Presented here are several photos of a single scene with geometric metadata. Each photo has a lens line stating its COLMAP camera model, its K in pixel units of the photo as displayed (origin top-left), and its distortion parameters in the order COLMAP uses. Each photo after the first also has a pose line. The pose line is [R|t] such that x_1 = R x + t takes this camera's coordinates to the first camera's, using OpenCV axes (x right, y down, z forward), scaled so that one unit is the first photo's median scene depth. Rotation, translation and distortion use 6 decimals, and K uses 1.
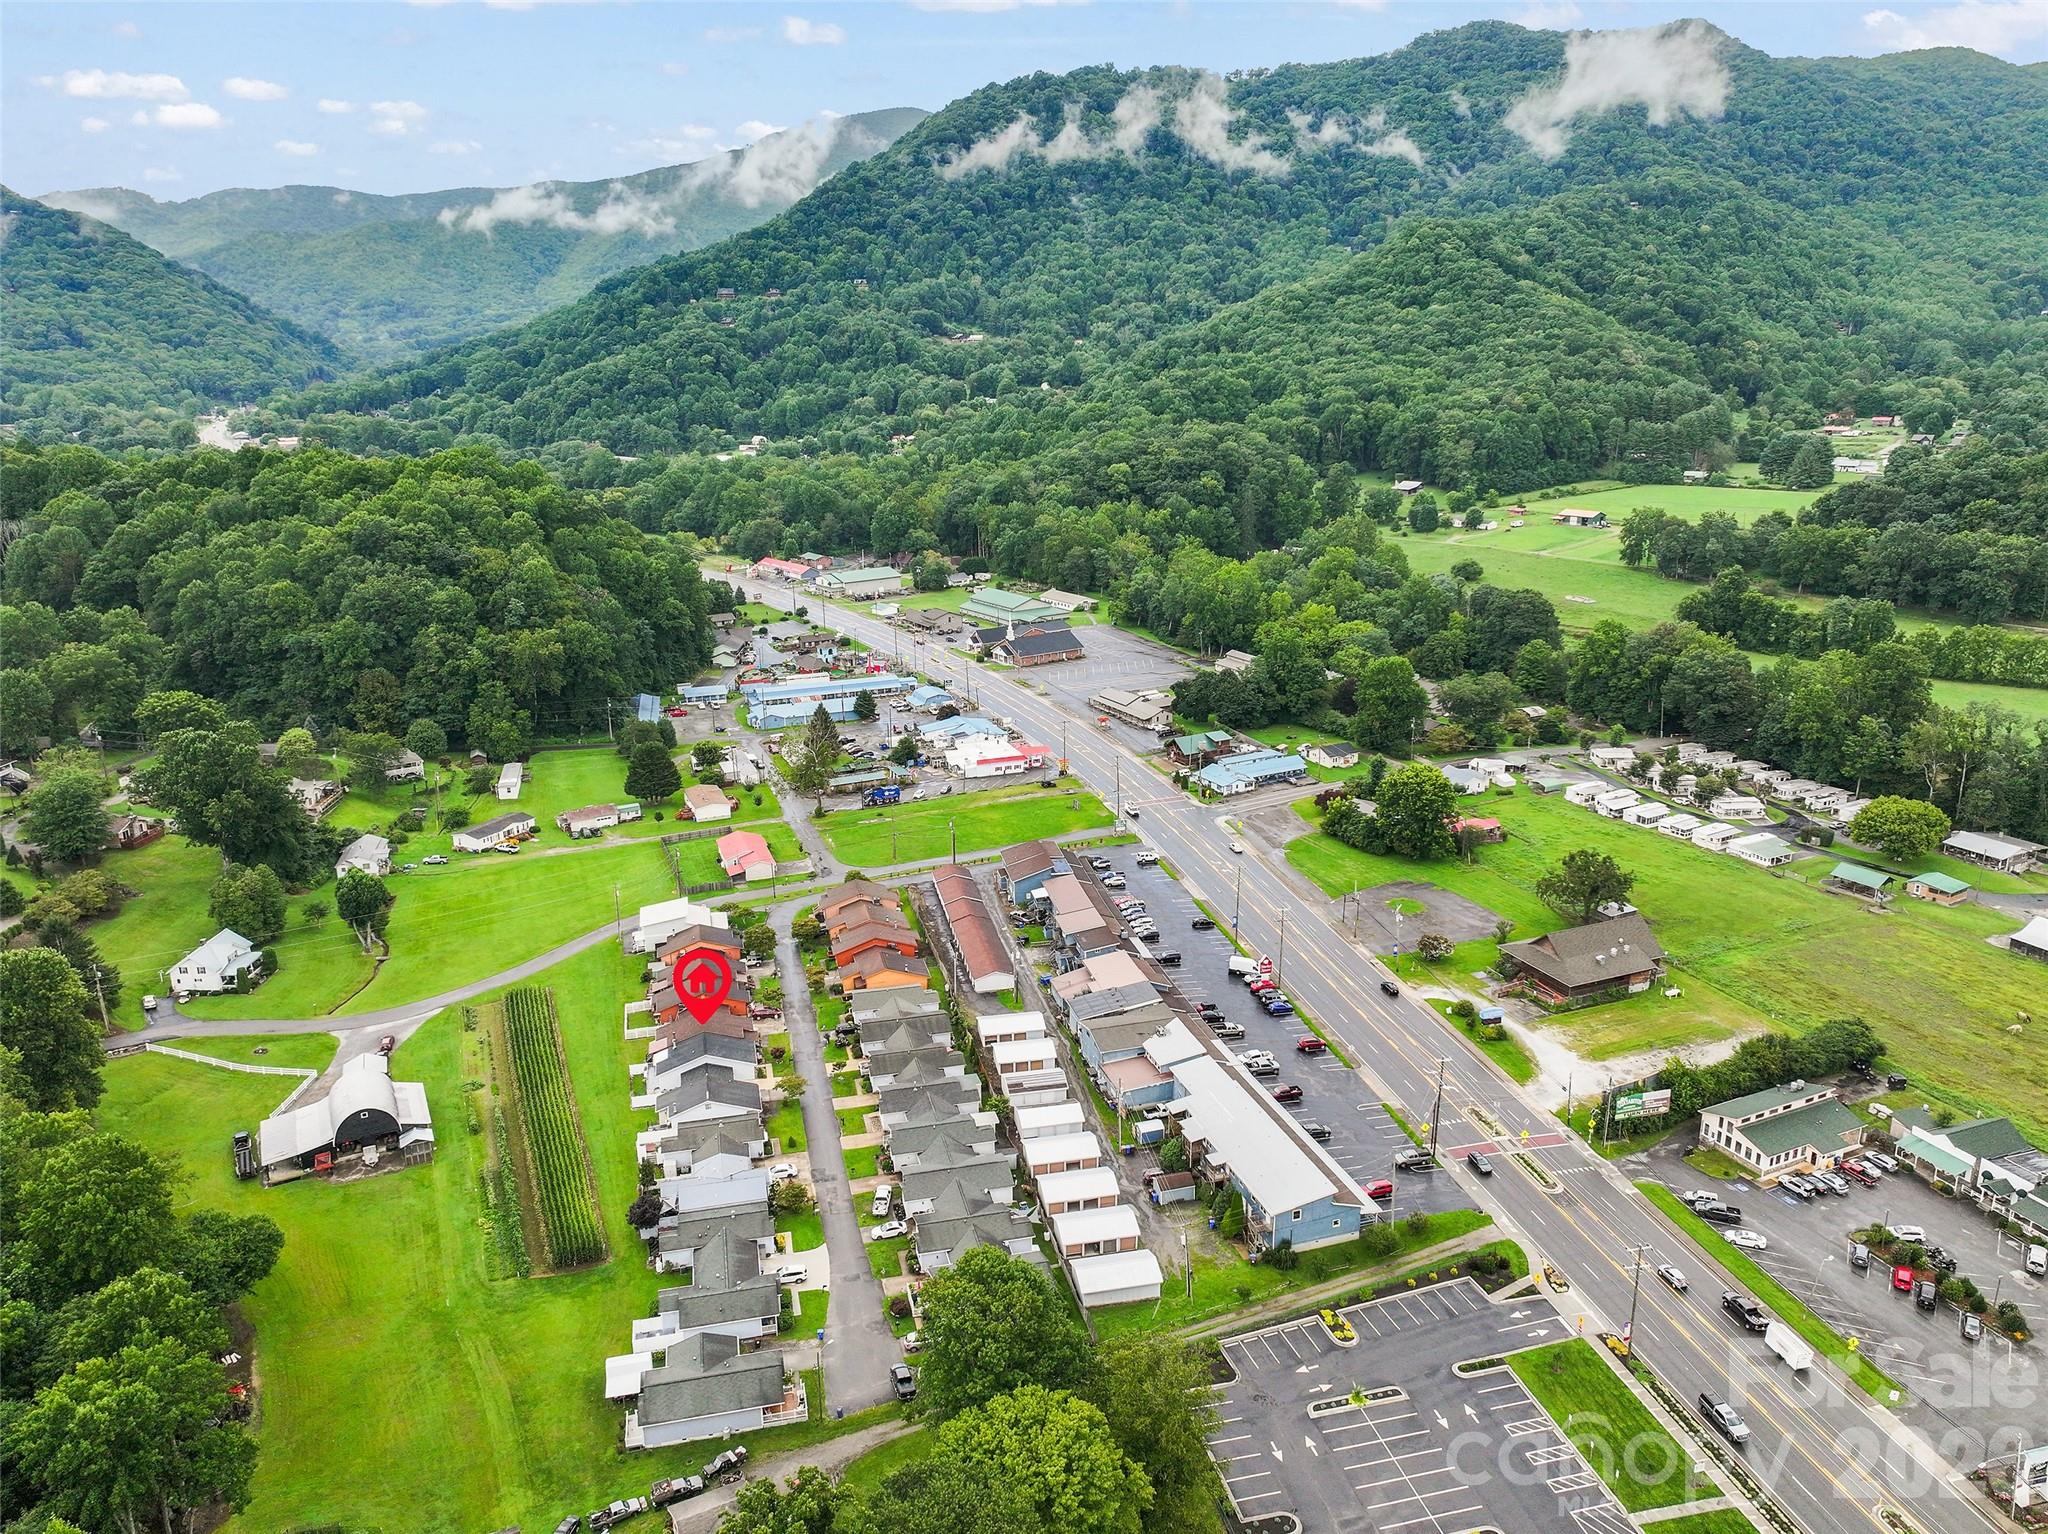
lens RADIAL K [[1430.4, 0, 1033.7], [0, 1430.4, 776.9], [0, 0, 1]] dist [0.000604, 0.013541]
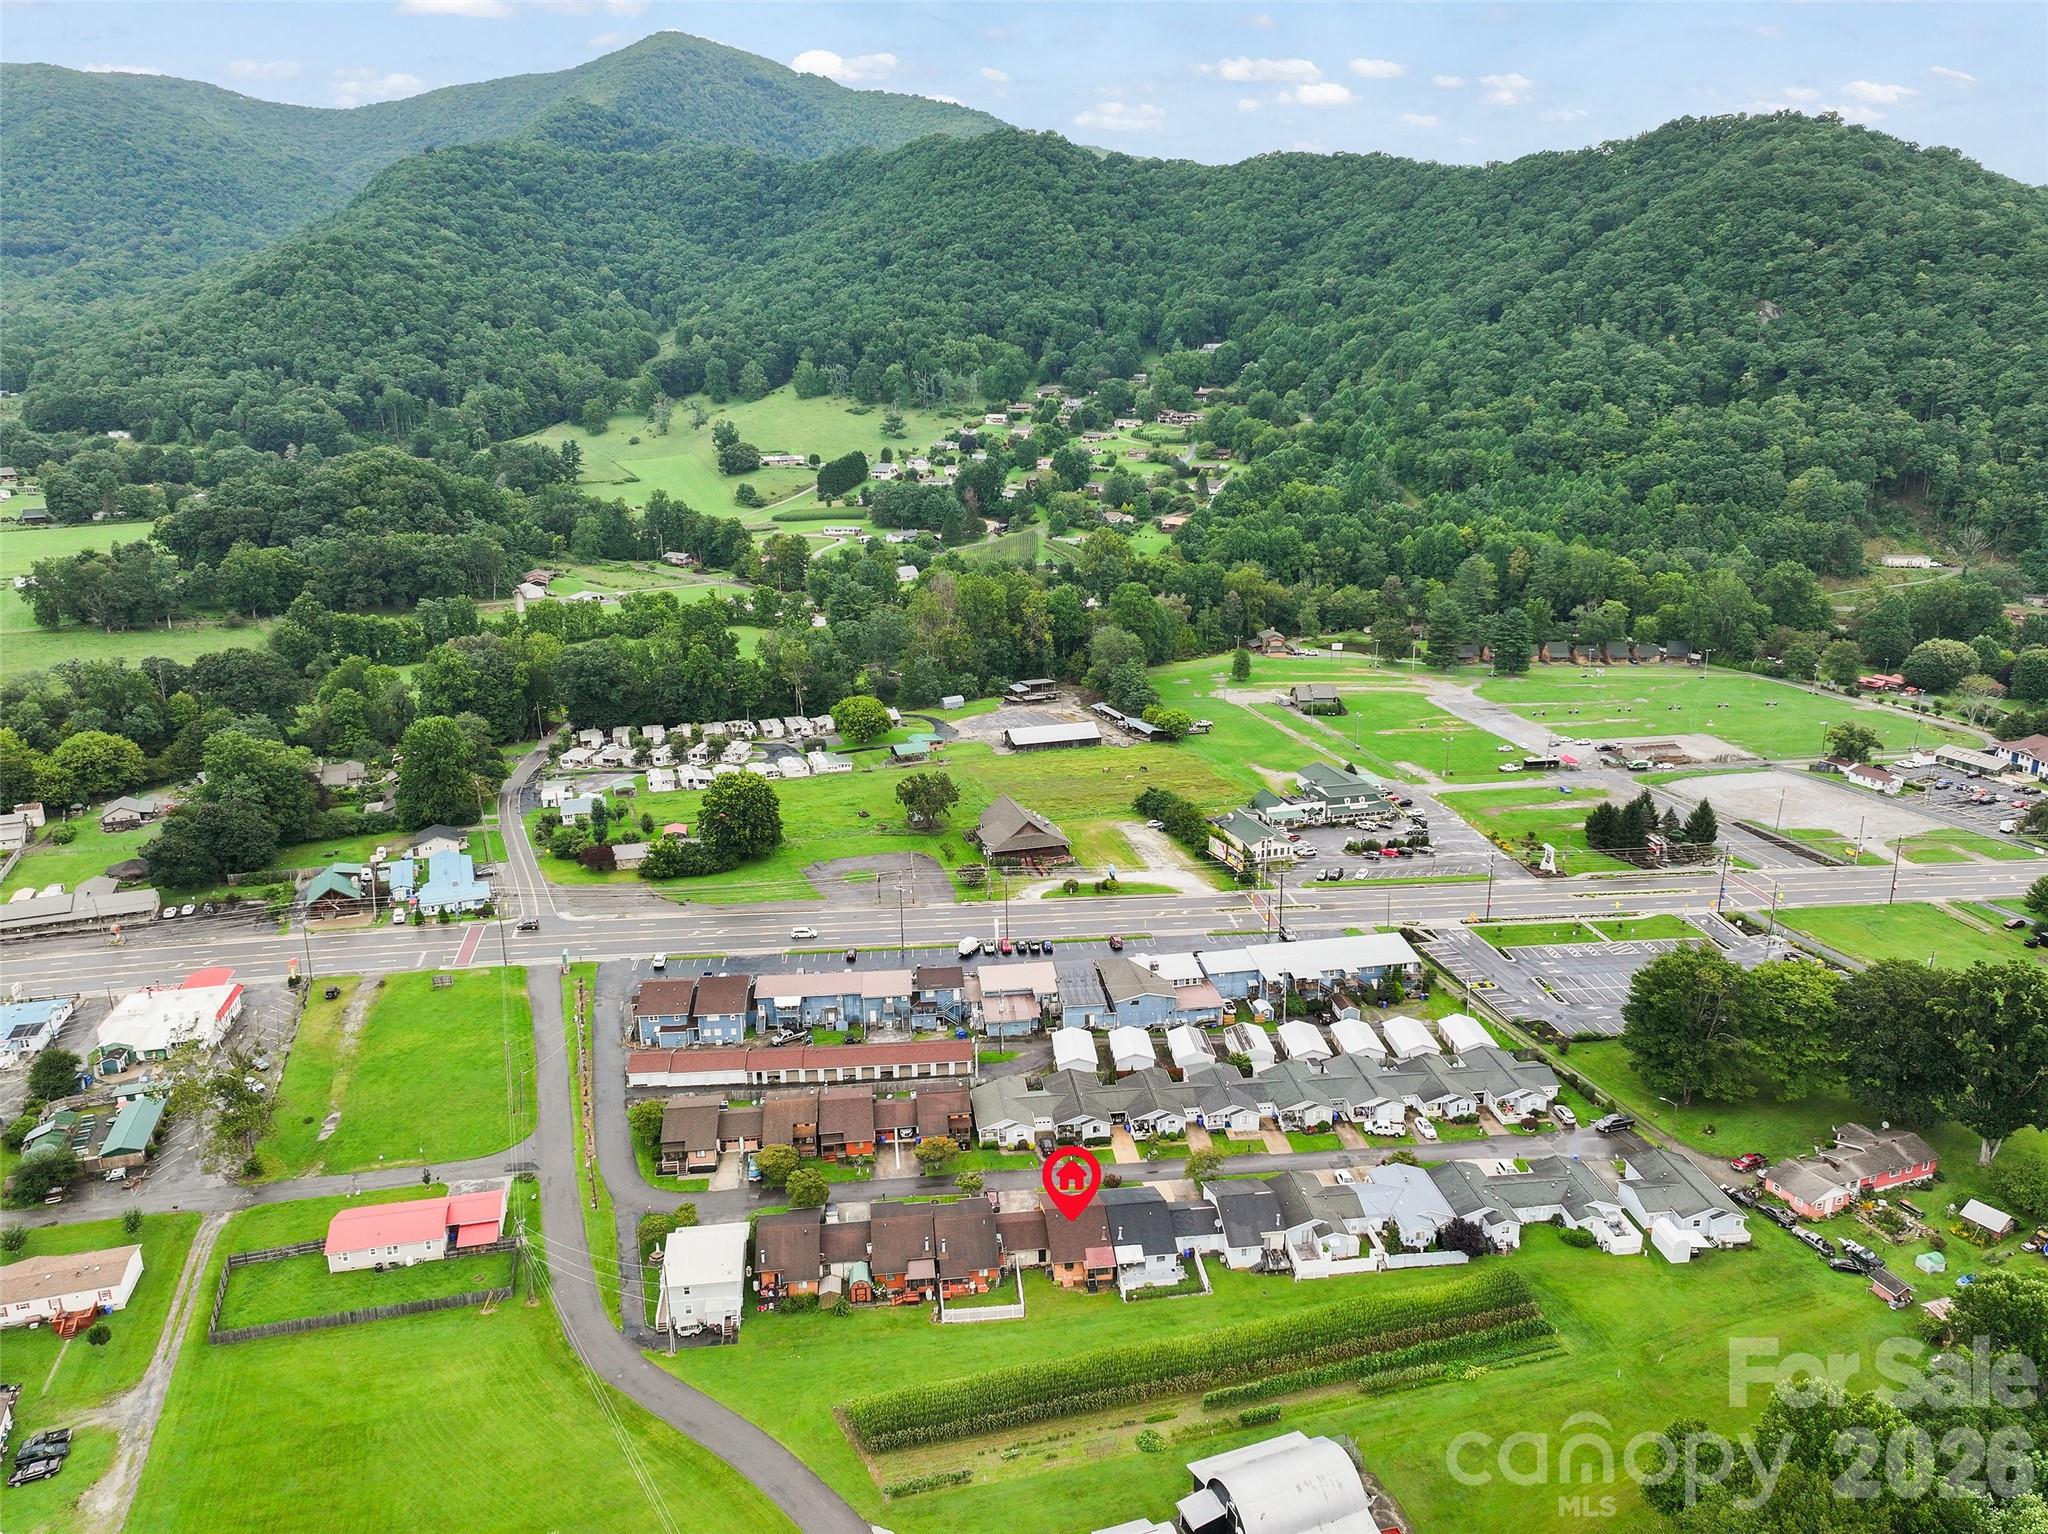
lens RADIAL K [[1430.4, 0, 1033.7], [0, 1430.4, 776.9], [0, 0, 1]] dist [0.000604, 0.013541]
pose [[0.112614, -0.275231, 0.954760, -0.360263], [0.293606, 0.927184, 0.232650, -0.094362], [-0.949270, 0.254123, 0.185223, 0.317457]]
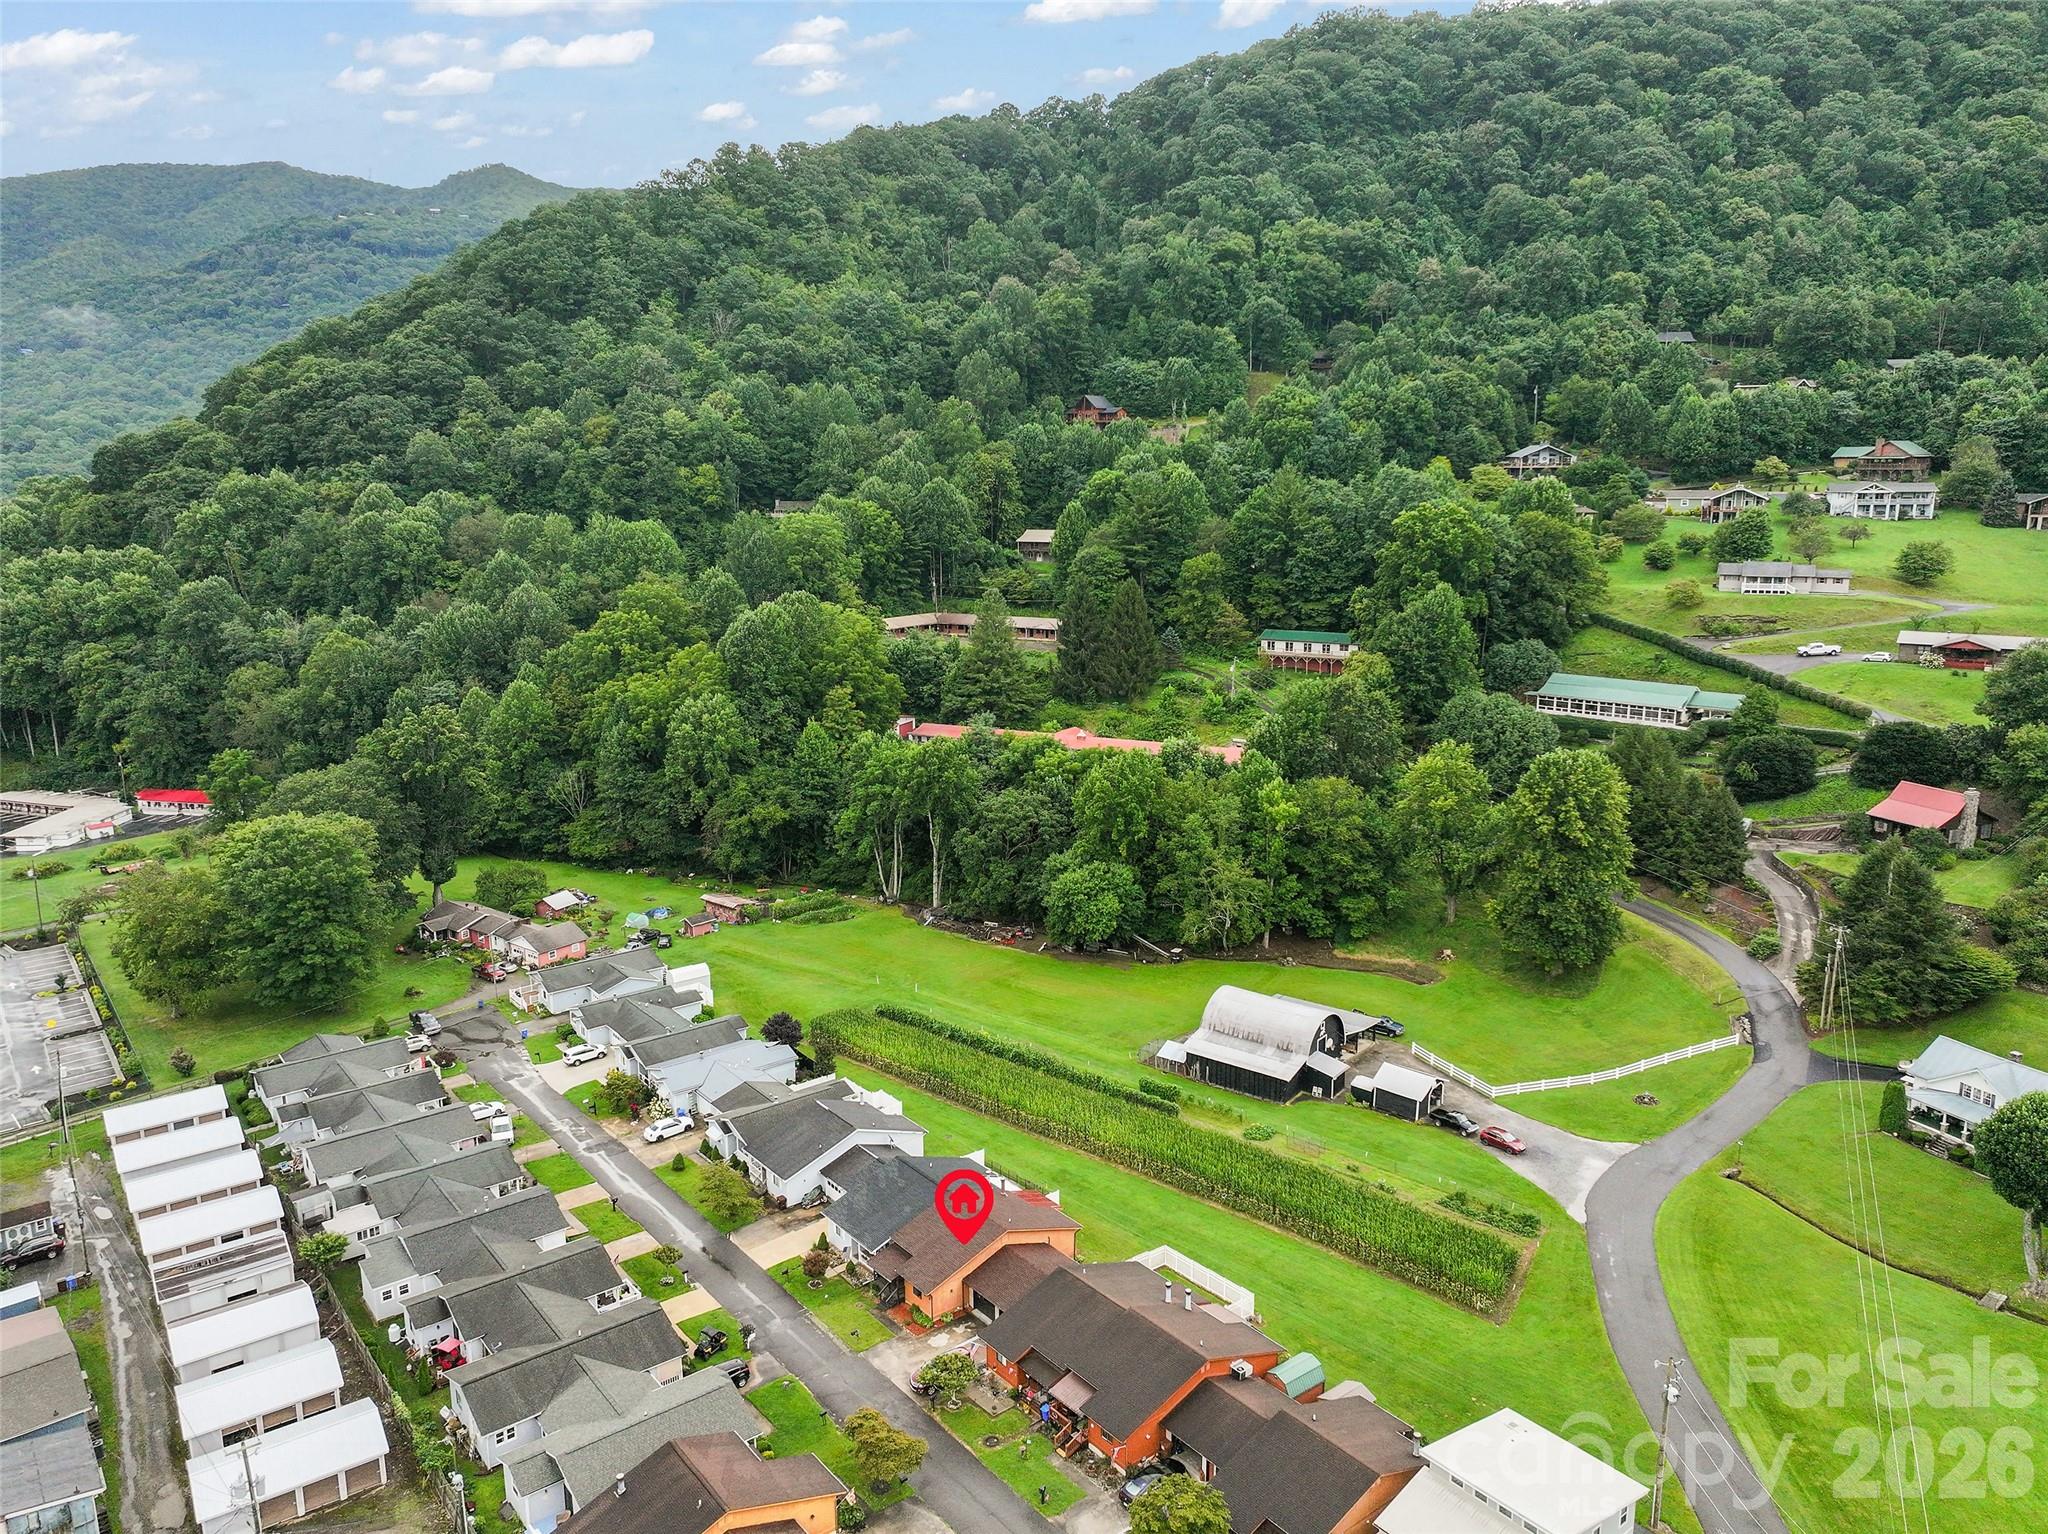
lens RADIAL K [[1436.6, 0, 1033.2], [0, 1436.6, 766.2], [0, 0, 1]] dist [0.001109, 0.014506]
pose [[-0.909740, 0.102656, -0.402288, -0.024690], [-0.104814, 0.880778, 0.461784, -0.076804], [0.401731, 0.462269, -0.790519, 0.518503]]
